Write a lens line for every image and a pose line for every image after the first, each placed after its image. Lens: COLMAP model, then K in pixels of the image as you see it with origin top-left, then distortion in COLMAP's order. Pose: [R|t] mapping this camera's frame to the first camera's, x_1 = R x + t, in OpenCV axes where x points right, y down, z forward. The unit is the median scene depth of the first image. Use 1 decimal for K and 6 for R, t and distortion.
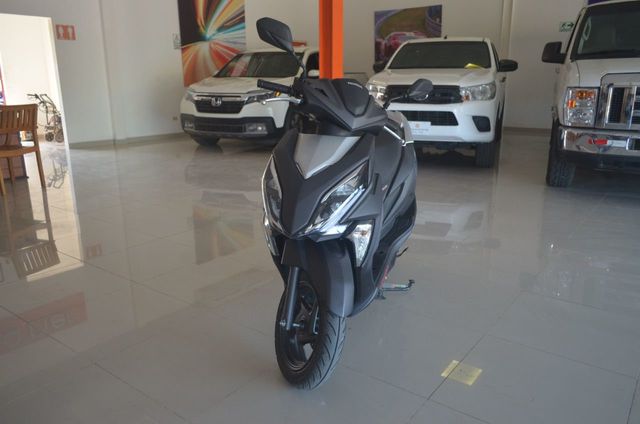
lens RADIAL K [[502.7, 0, 321.8], [0, 502.7, 211.5], [0, 0, 1]] dist [0.000789, 0.001449]
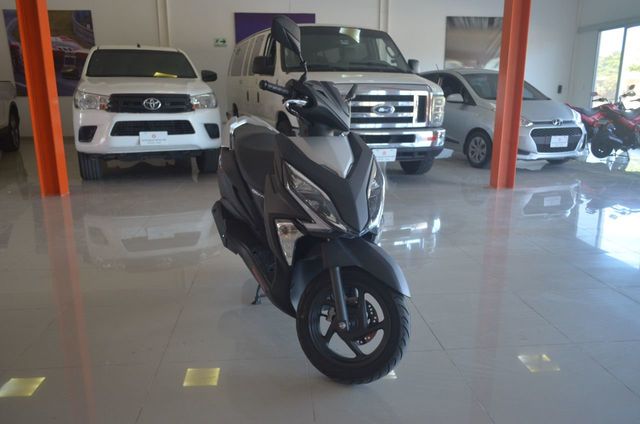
lens RADIAL K [[502.7, 0, 321.8], [0, 502.7, 211.5], [0, 0, 1]] dist [0.000789, 0.001449]
pose [[0.742945, -0.151792, 0.651914, -0.218450], [0.166442, 0.985251, 0.039723, -0.013686], [-0.648329, 0.078994, 0.757251, 0.078517]]
